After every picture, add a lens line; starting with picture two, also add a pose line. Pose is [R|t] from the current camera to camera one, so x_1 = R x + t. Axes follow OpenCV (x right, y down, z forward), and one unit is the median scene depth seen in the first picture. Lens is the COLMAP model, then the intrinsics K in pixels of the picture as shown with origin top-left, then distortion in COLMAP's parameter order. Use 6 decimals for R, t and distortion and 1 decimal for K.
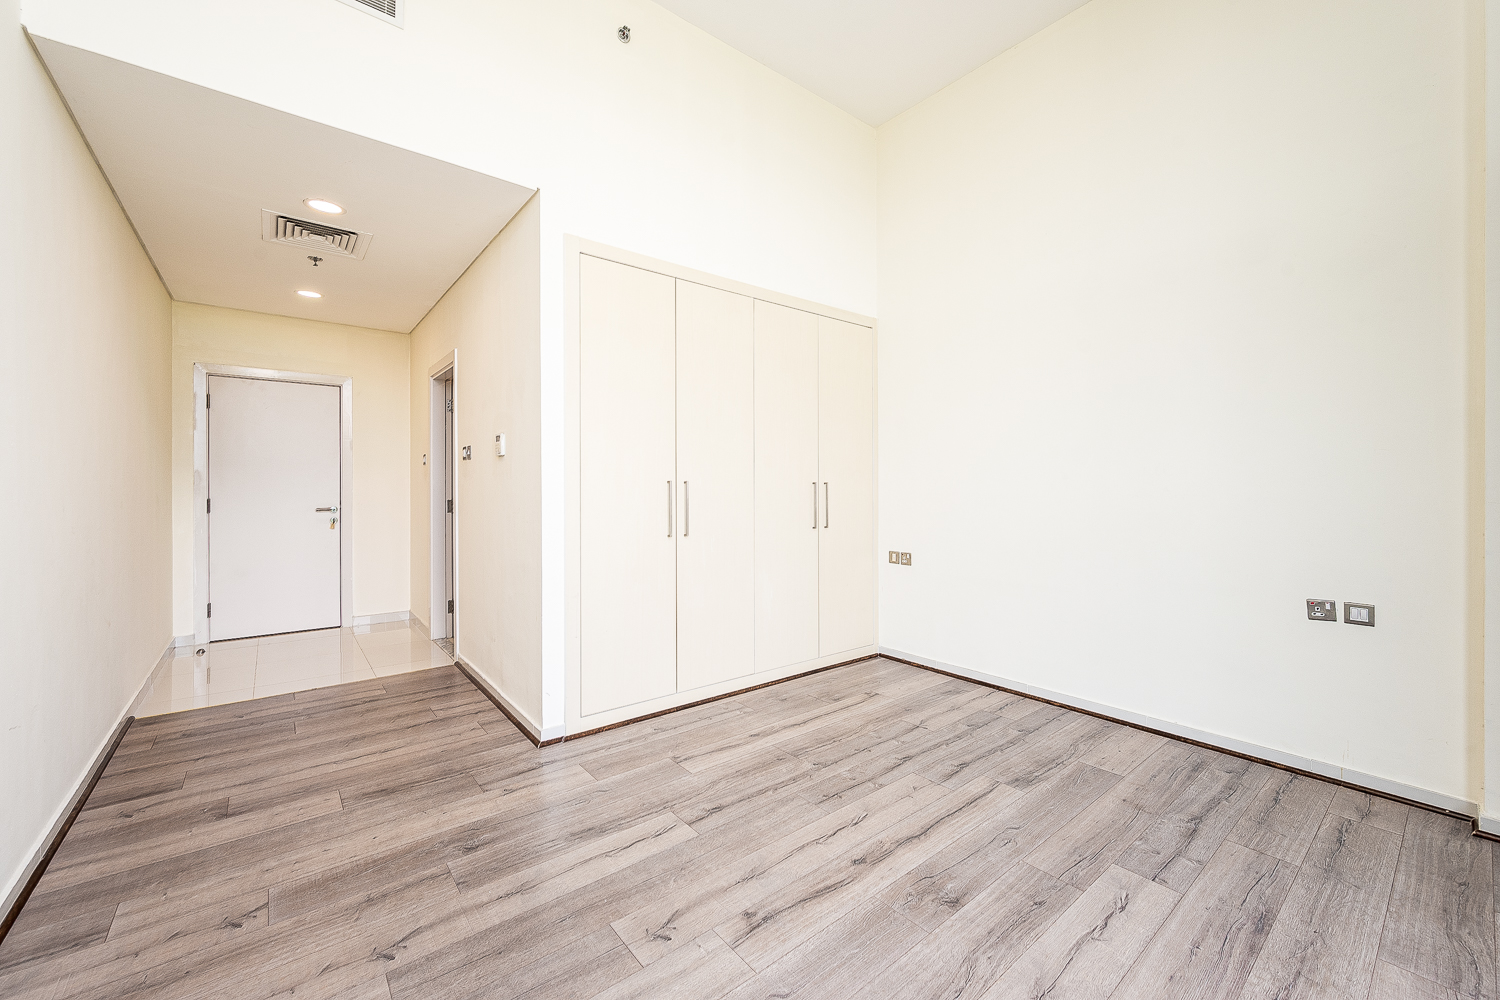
lens RADIAL K [[596.2, 0, 751.8], [0, 596.2, 485.4], [0, 0, 1]] dist [-0.004438, 0.000519]
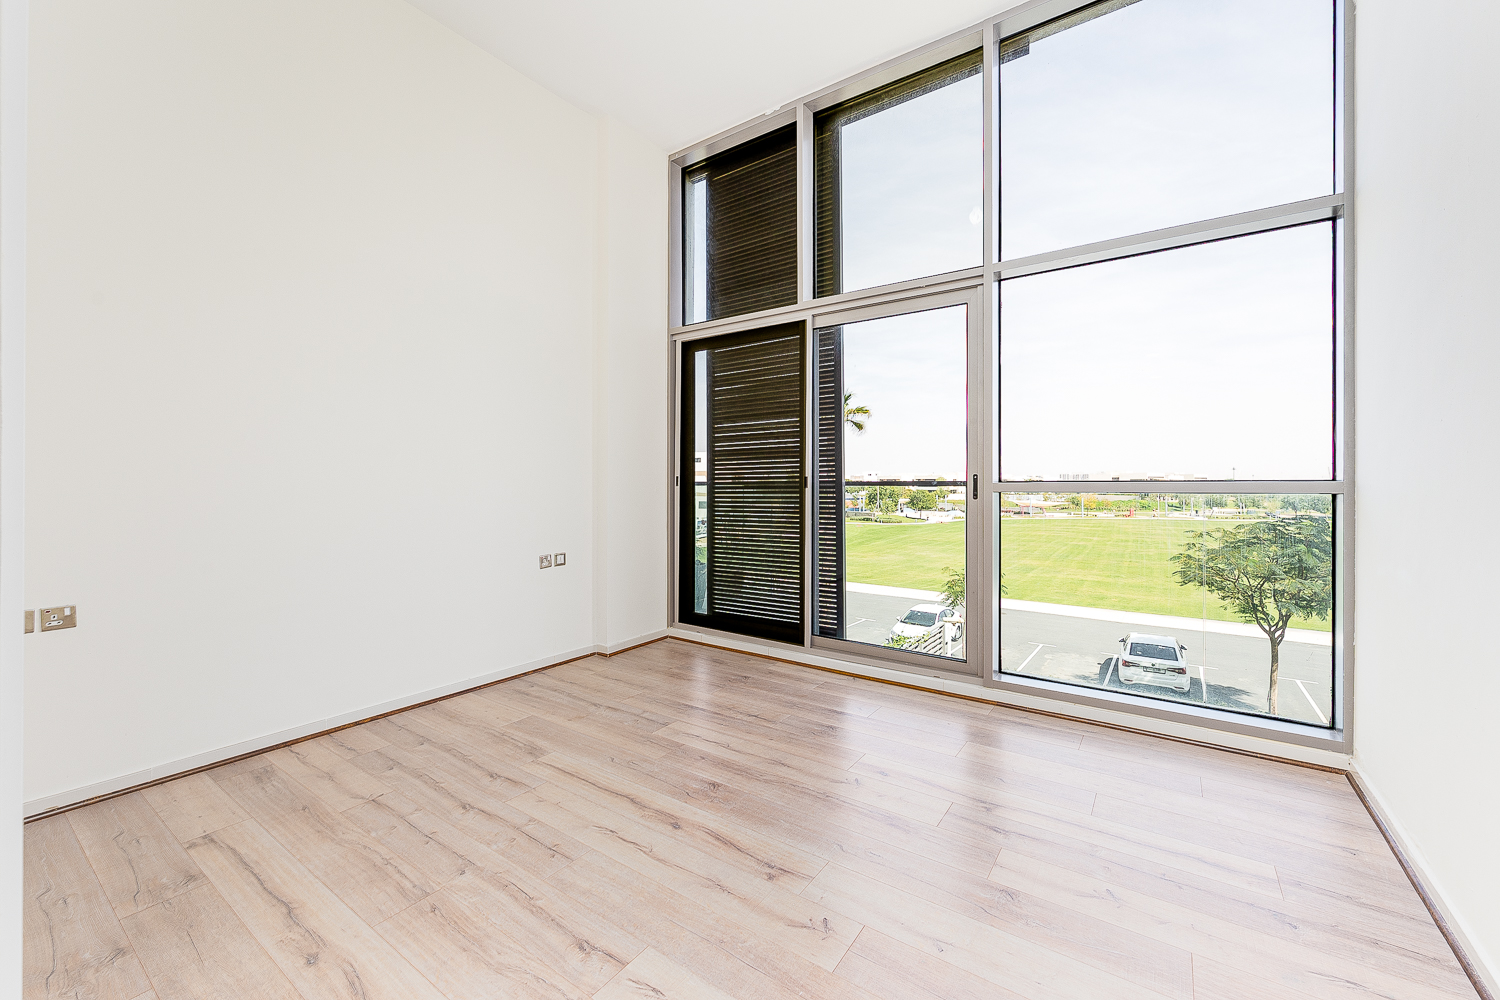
lens RADIAL K [[596.2, 0, 757.0], [0, 596.2, 487.5], [0, 0, 1]] dist [-0.004438, 0.000519]
pose [[-0.280261, -0.011849, 0.959851, -0.678528], [-0.005115, 0.999928, 0.010851, -0.005552], [-0.959910, -0.001869, -0.280301, 0.867234]]
